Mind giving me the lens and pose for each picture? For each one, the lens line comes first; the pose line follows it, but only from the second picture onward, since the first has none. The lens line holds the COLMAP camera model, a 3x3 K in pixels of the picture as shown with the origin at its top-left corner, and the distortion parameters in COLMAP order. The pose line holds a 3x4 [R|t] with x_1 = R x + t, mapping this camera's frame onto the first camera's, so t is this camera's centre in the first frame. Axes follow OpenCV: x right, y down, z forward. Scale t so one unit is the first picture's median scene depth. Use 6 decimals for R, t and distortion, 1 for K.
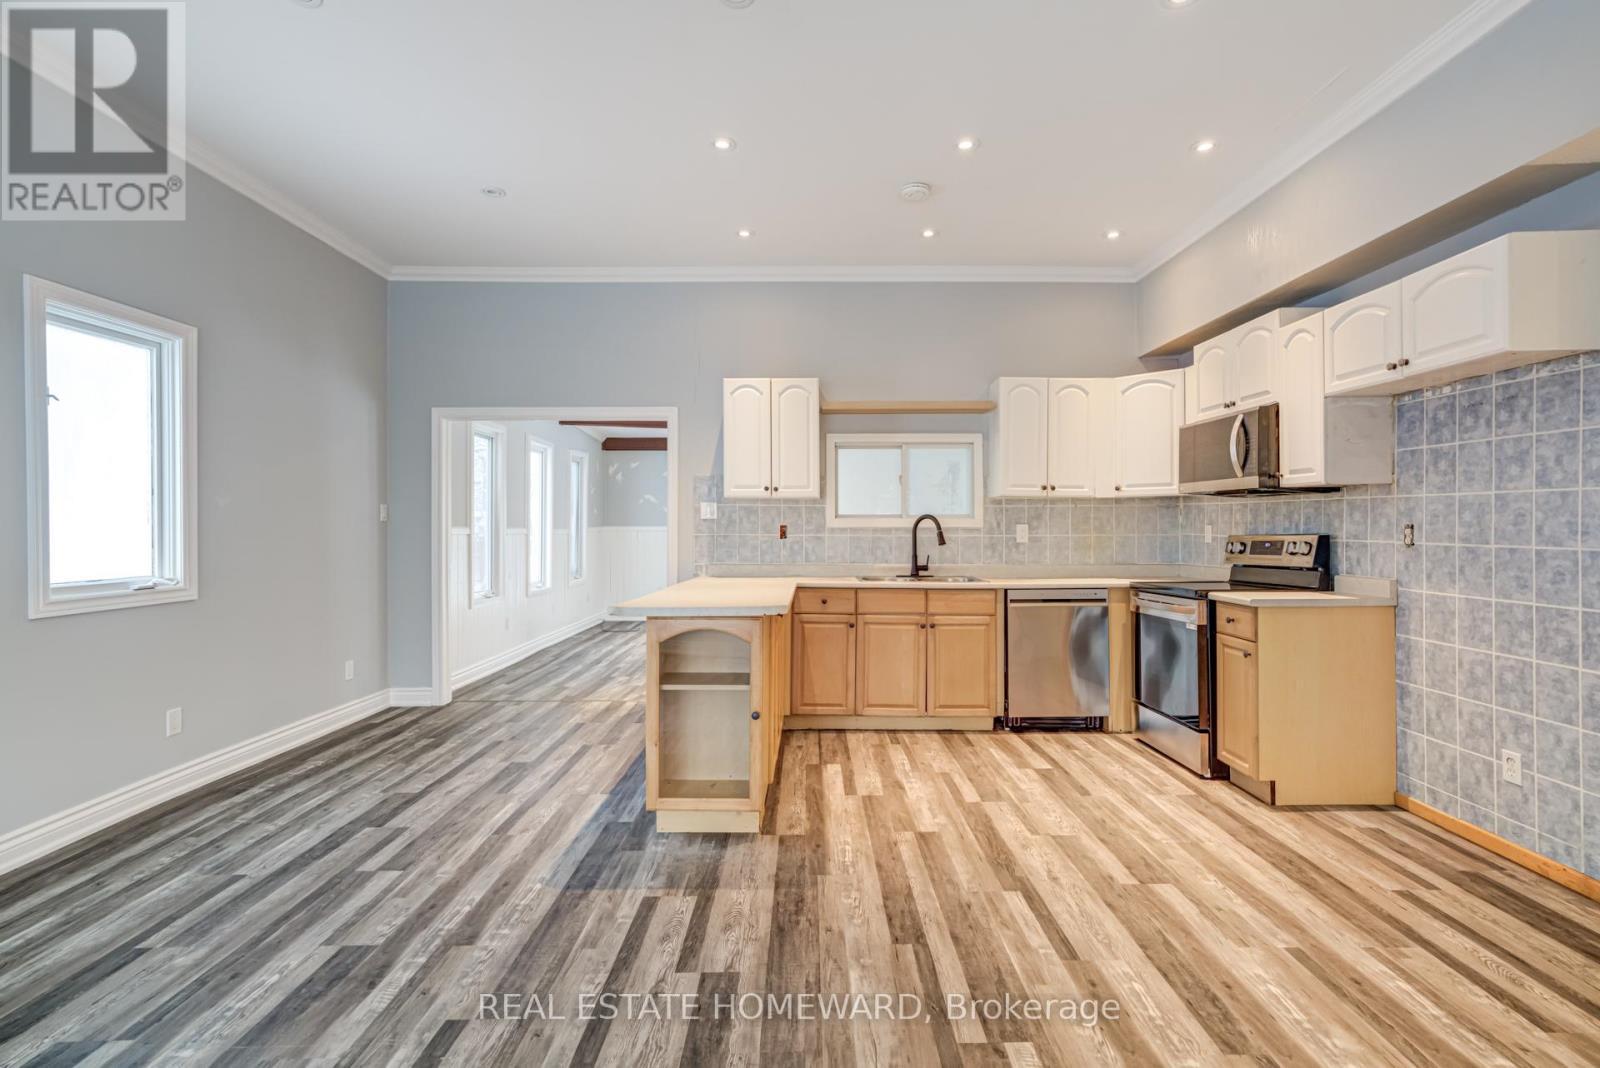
lens RADIAL K [[732.7, 0, 820.5], [0, 732.7, 526.1], [0, 0, 1]] dist [-0.021663, 0.016172]
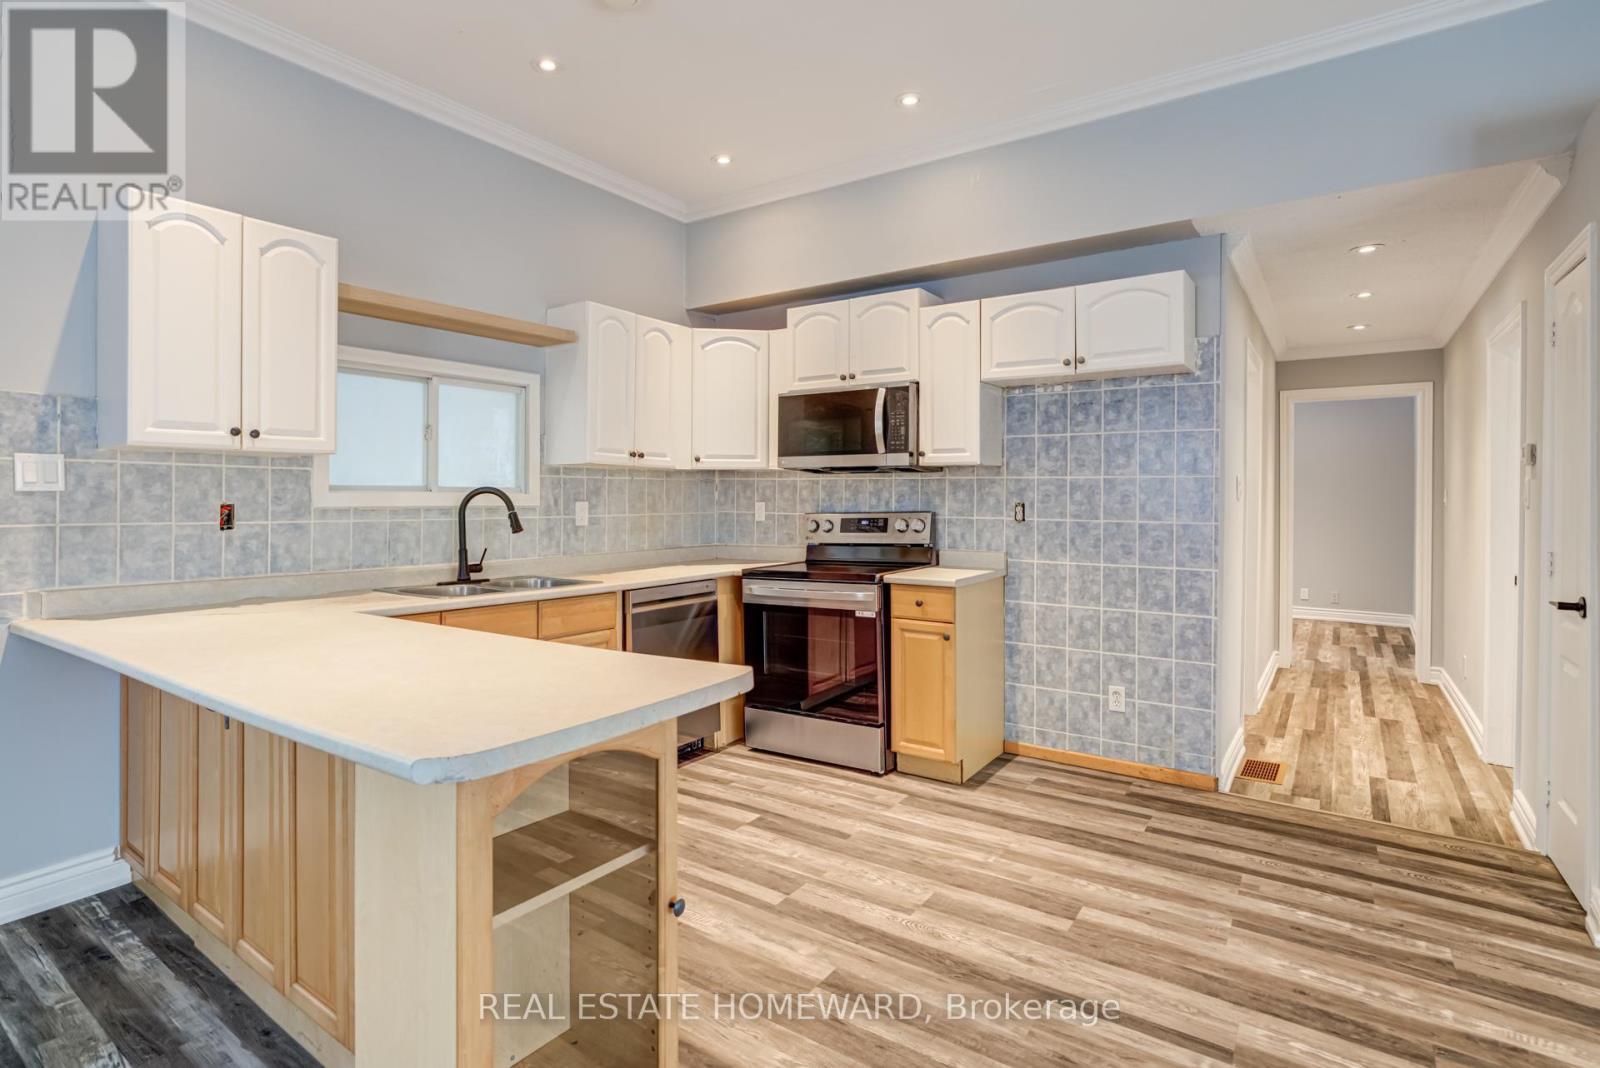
lens RADIAL K [[790.9, 0, 753.4], [0, 790.9, 495.9], [0, 0, 1]] dist [-0.035388, 0.016141]
pose [[0.608112, 0.003220, 0.793845, -0.373470], [-0.000779, 0.999994, -0.003459, -0.007678], [-0.793851, 0.001485, 0.608111, 0.518076]]
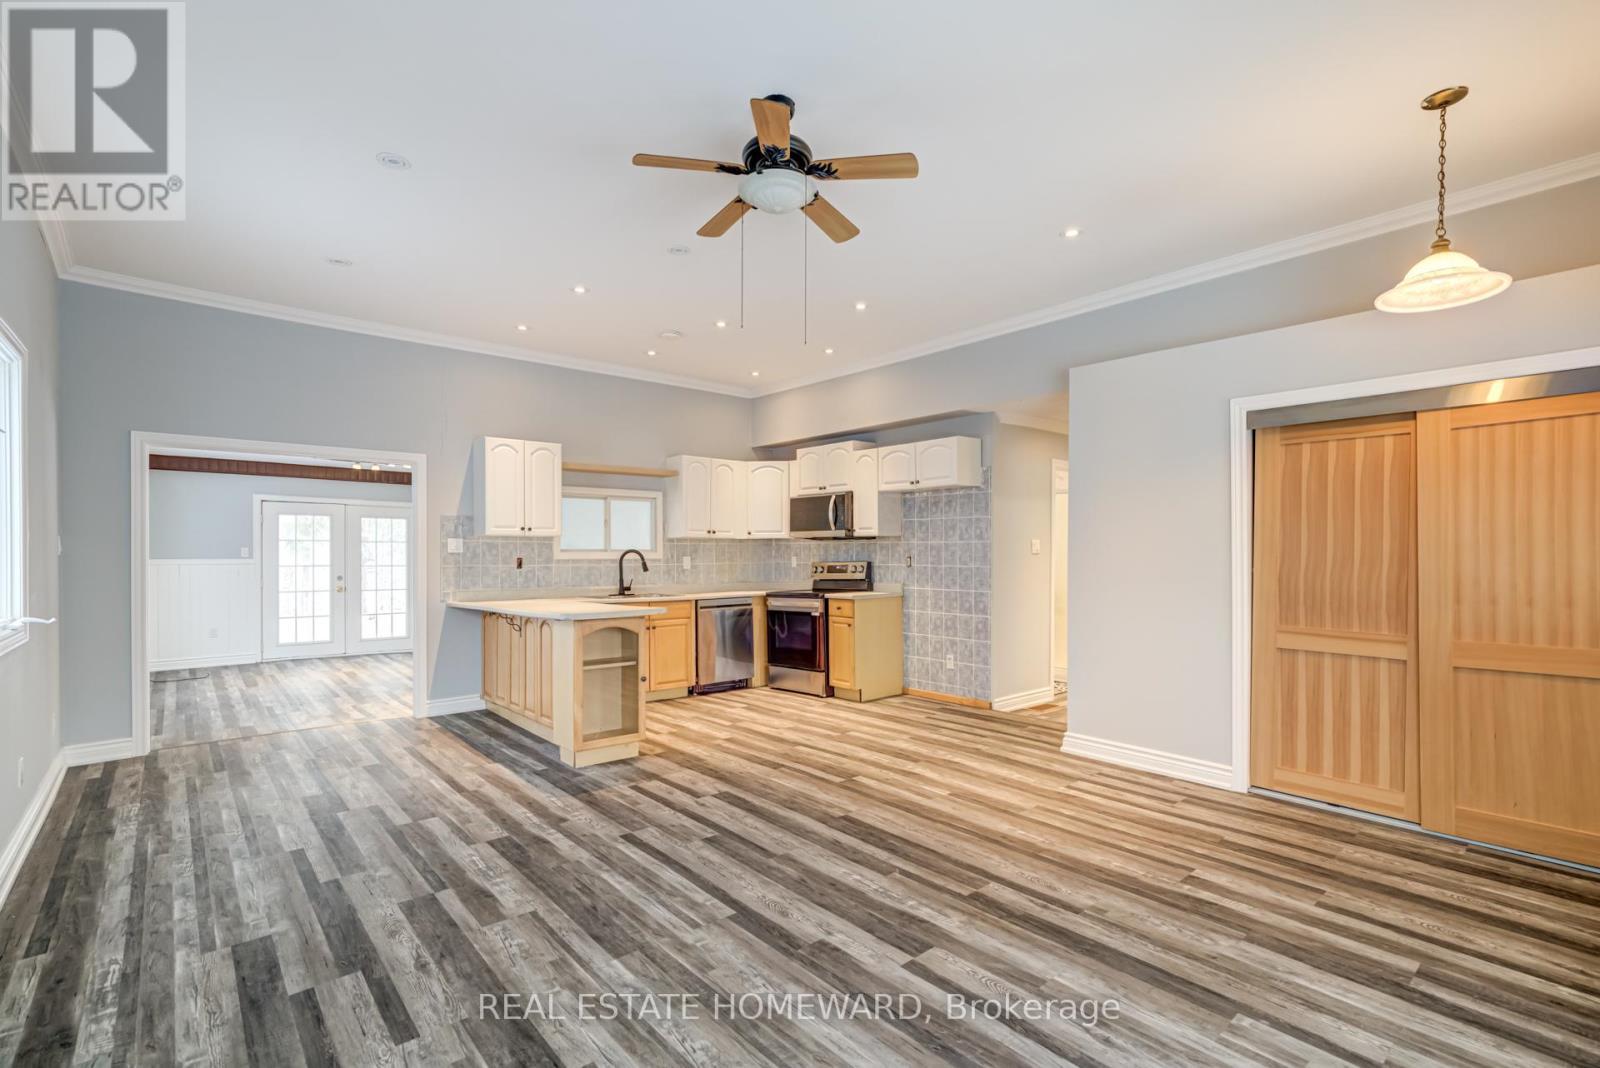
lens RADIAL K [[719.6, 0, 801.9], [0, 719.6, 554.3], [0, 0, 1]] dist [-0.018561, 0.000496]
pose [[0.763081, -0.002131, 0.646299, -0.664350], [0.003321, 0.999994, -0.000623, -0.006757], [-0.646294, 0.002622, 0.763084, -0.325624]]
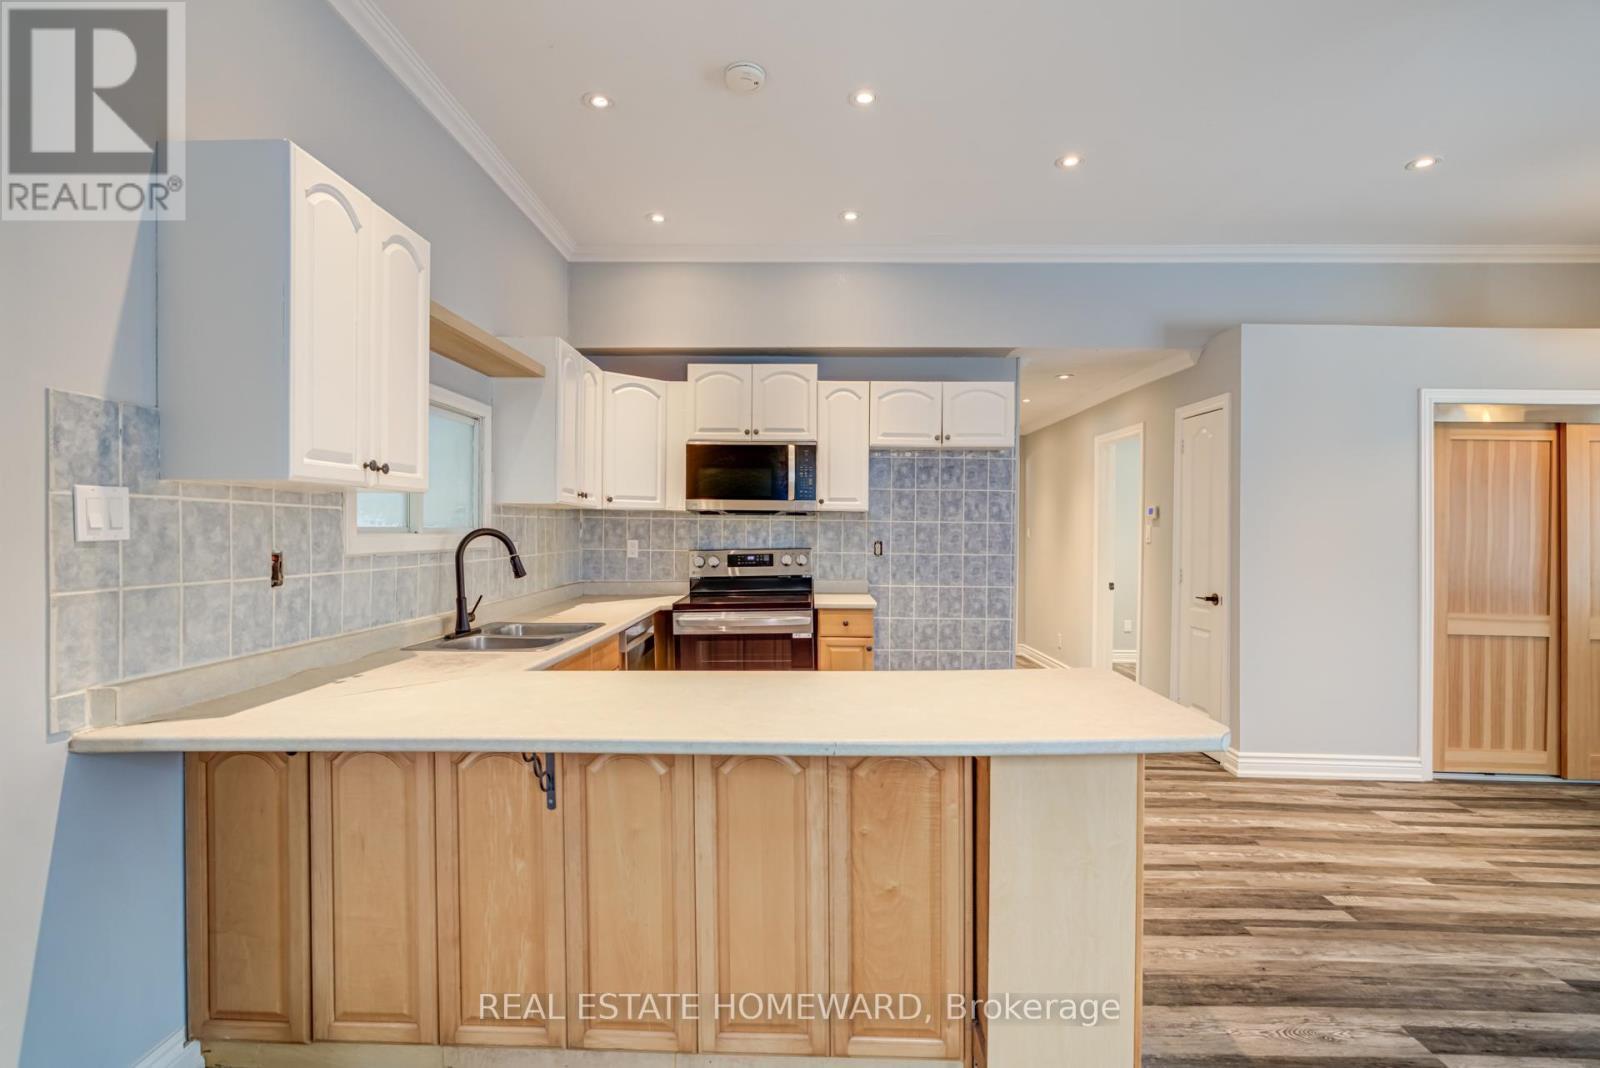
lens RADIAL K [[750.6, 0, 780.4], [0, 750.6, 531.0], [0, 0, 1]] dist [-0.031359, 0.012735]
pose [[0.055009, -0.002196, 0.998483, -0.630404], [-0.004535, 0.999987, 0.002449, -0.022339], [-0.998476, -0.004663, 0.054999, 0.990934]]
